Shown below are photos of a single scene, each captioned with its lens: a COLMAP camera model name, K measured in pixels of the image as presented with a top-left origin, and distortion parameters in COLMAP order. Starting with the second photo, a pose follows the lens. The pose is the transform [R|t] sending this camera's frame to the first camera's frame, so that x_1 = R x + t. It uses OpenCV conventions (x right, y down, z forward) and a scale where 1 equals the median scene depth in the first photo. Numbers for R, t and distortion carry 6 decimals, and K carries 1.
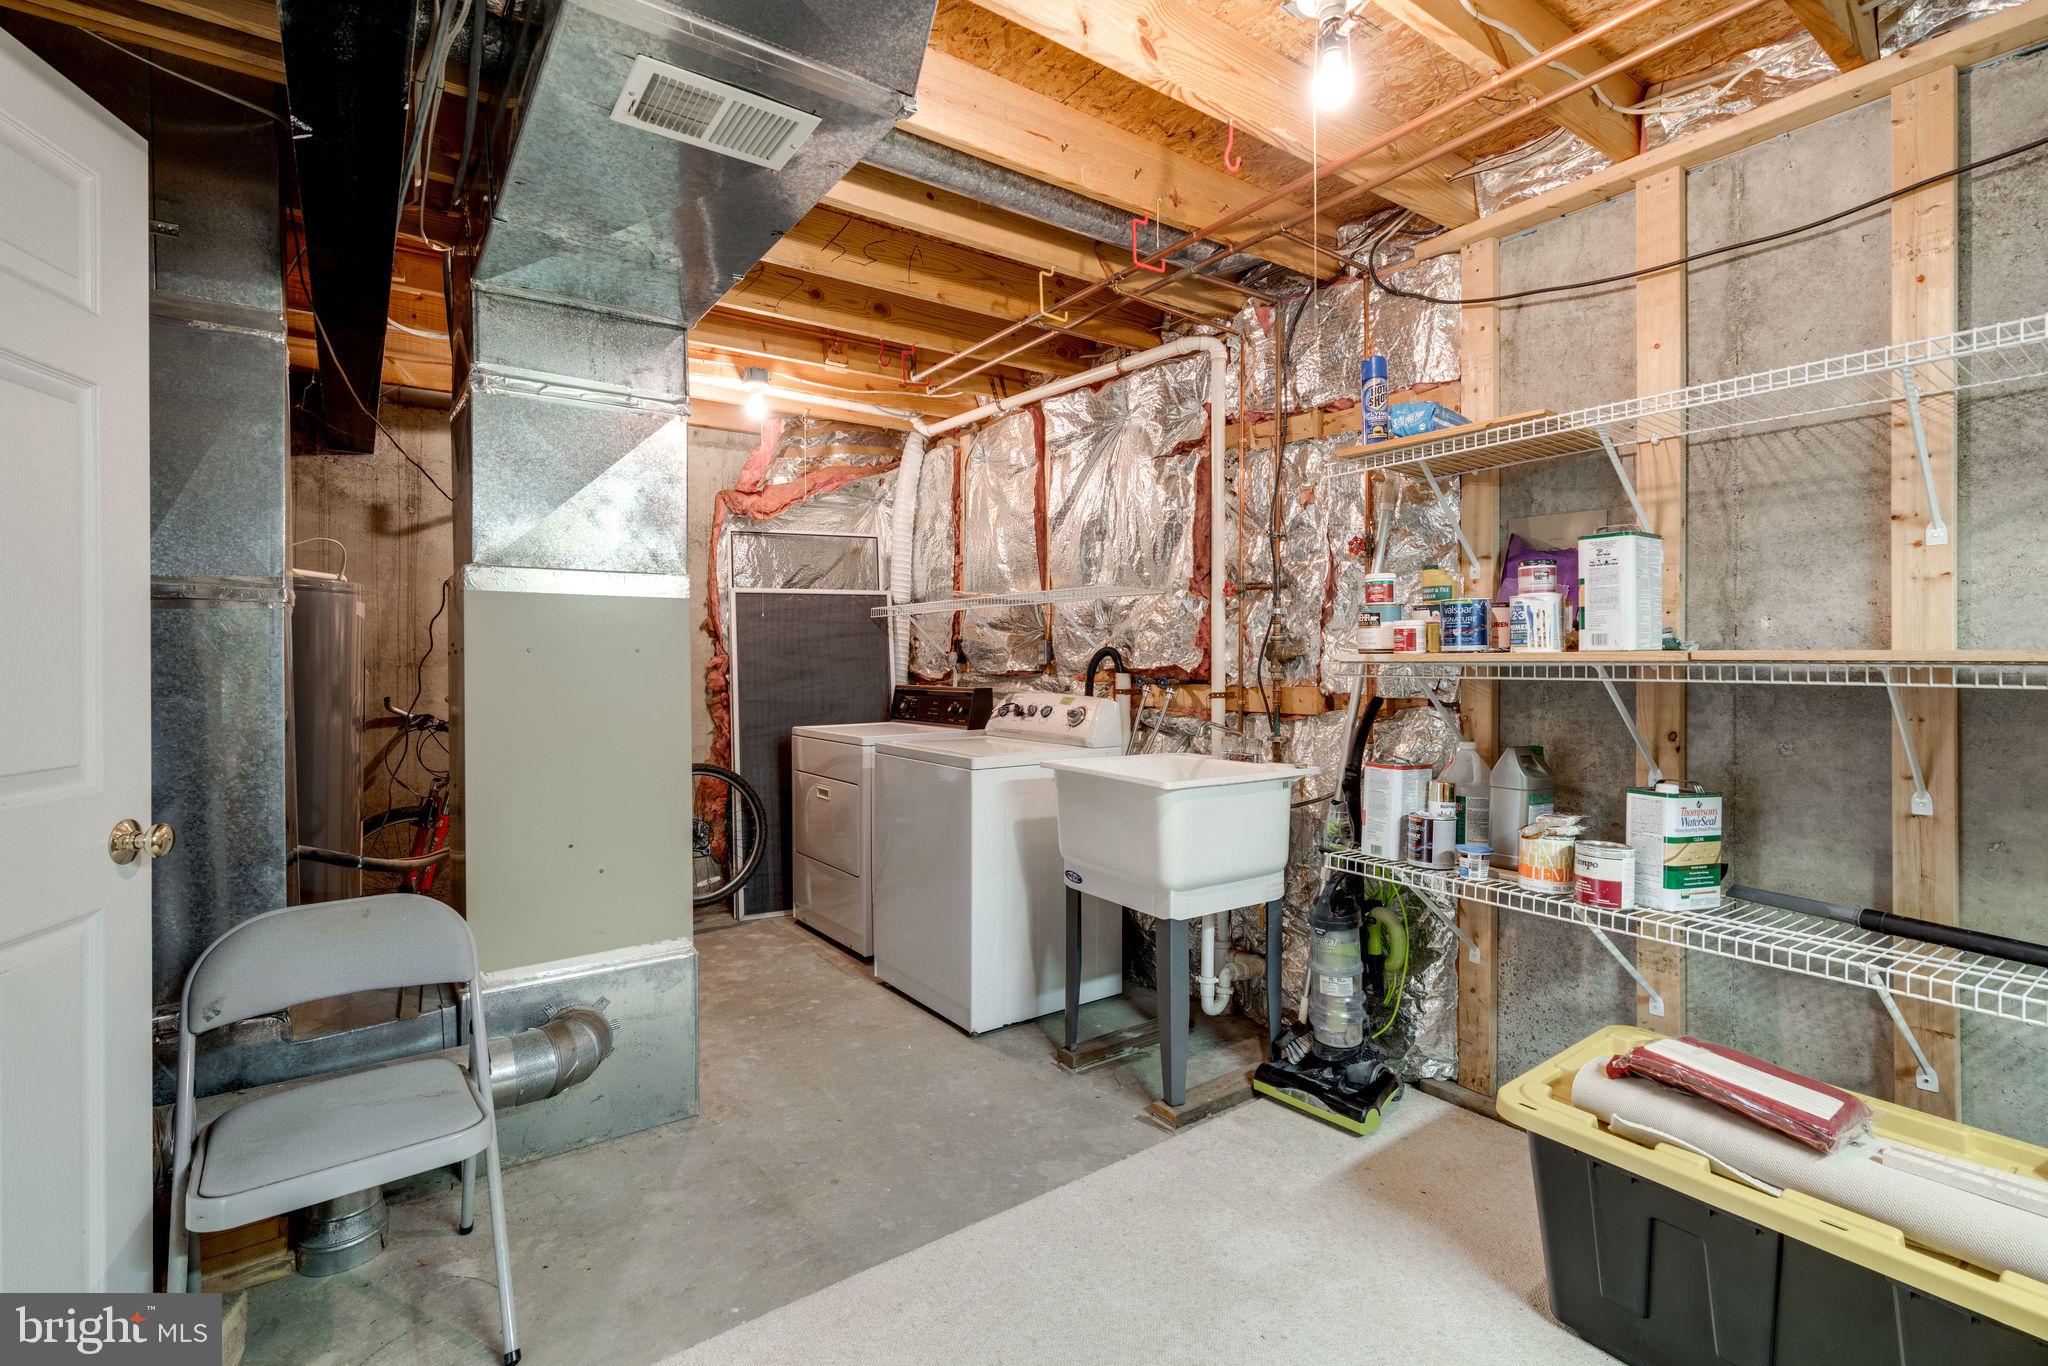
lens RADIAL K [[923.3, 0, 1016.9], [0, 923.3, 673.2], [0, 0, 1]] dist [0.001873, 0.000221]
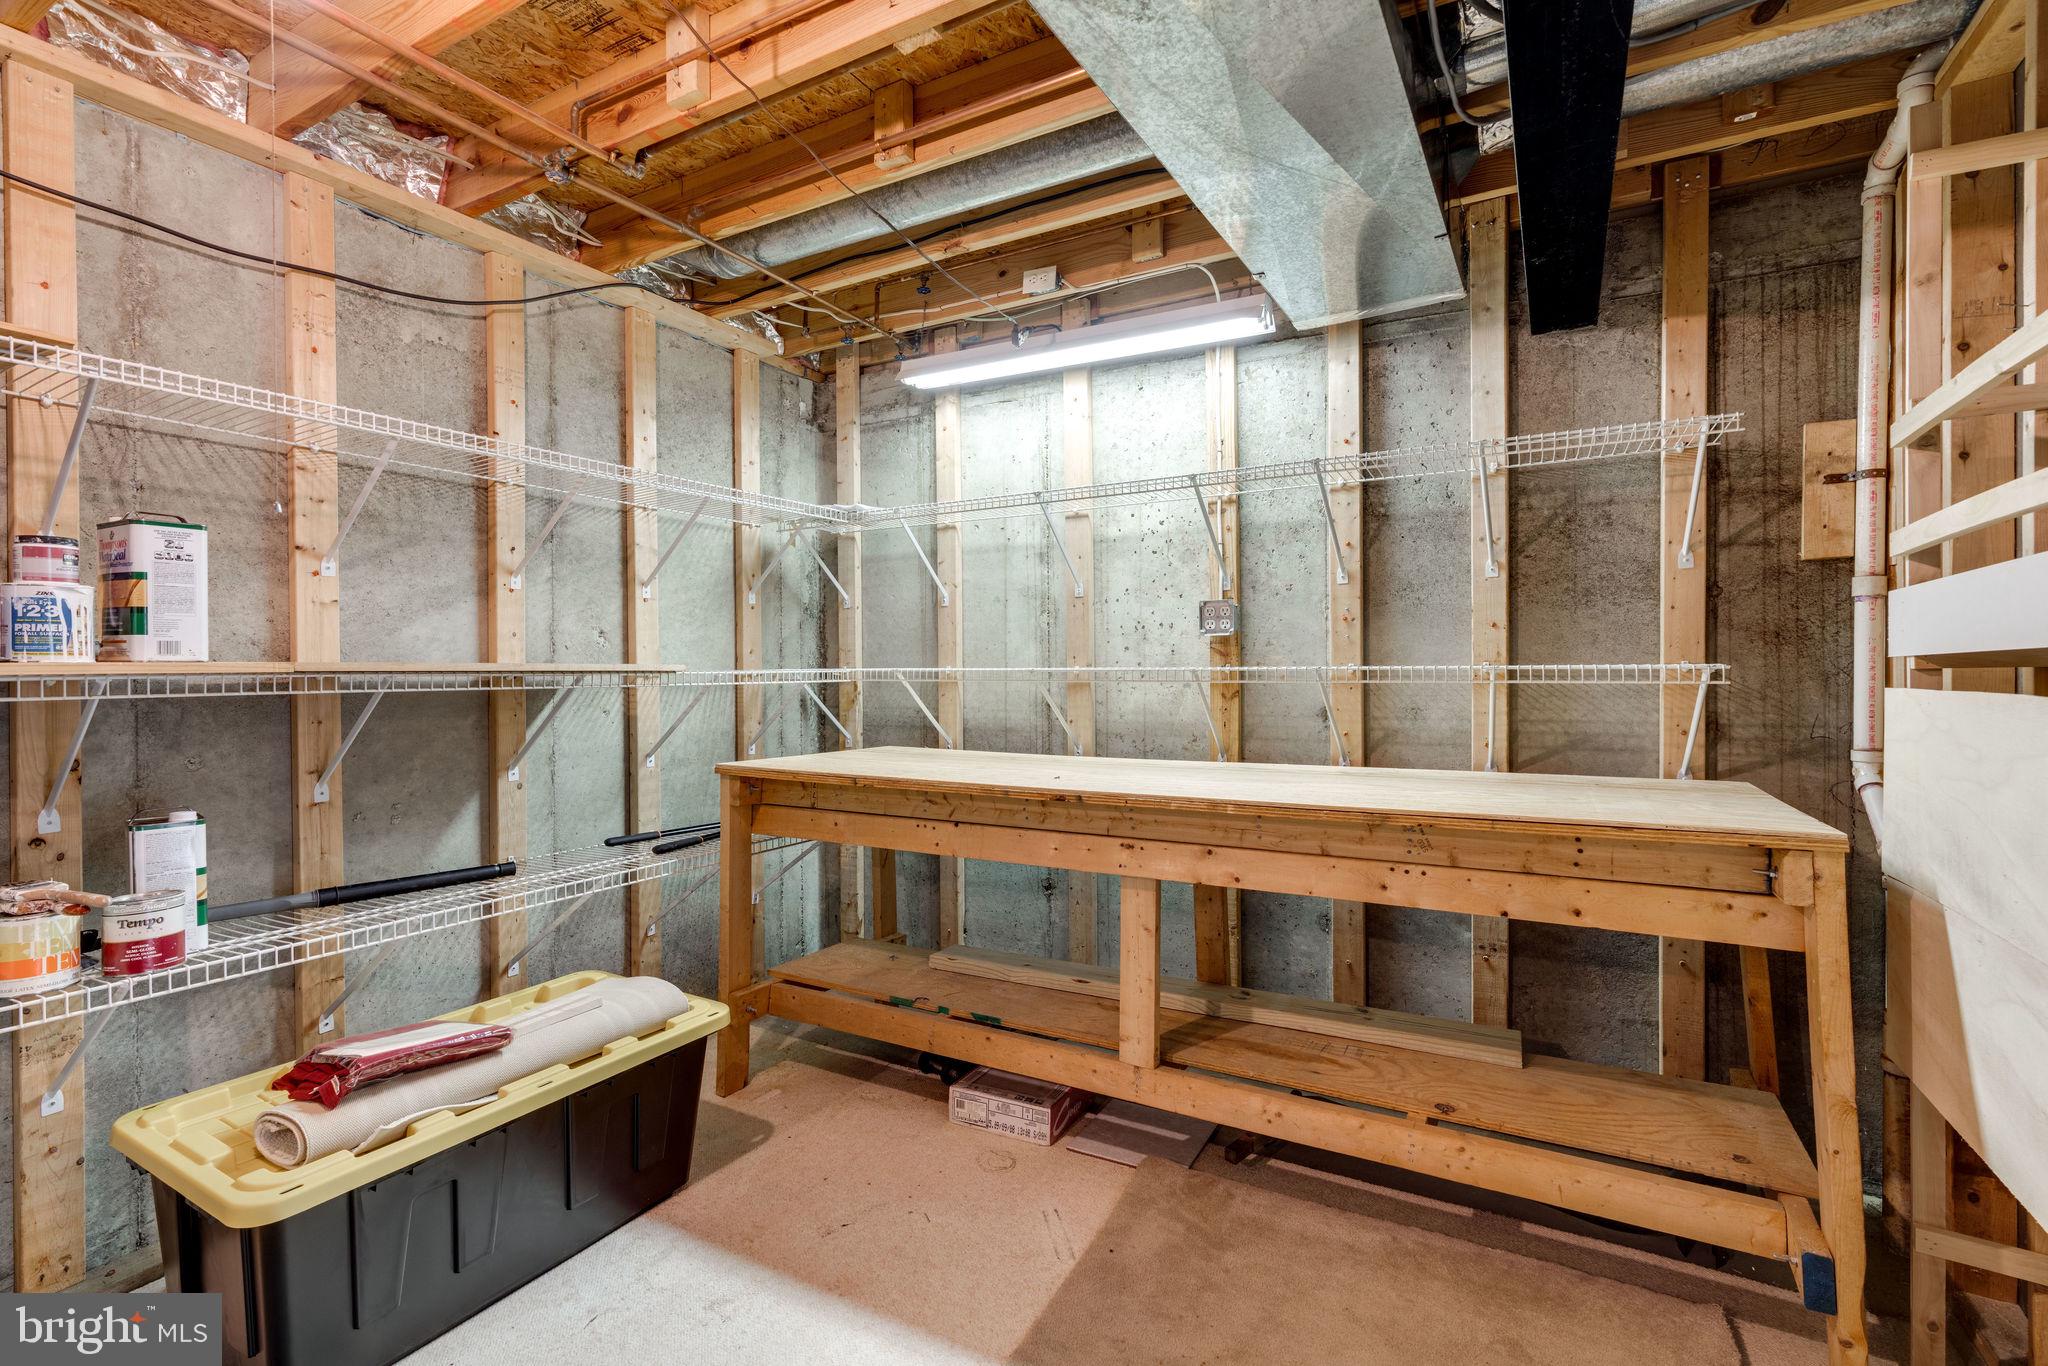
lens RADIAL K [[923.3, 0, 1023.0], [0, 923.3, 676.3], [0, 0, 1]] dist [0.001873, 0.000221]
pose [[-0.417517, -0.005473, 0.908653, -0.451674], [0.021411, 0.999645, 0.015860, -0.007225], [-0.908417, 0.026076, -0.417252, 0.639718]]
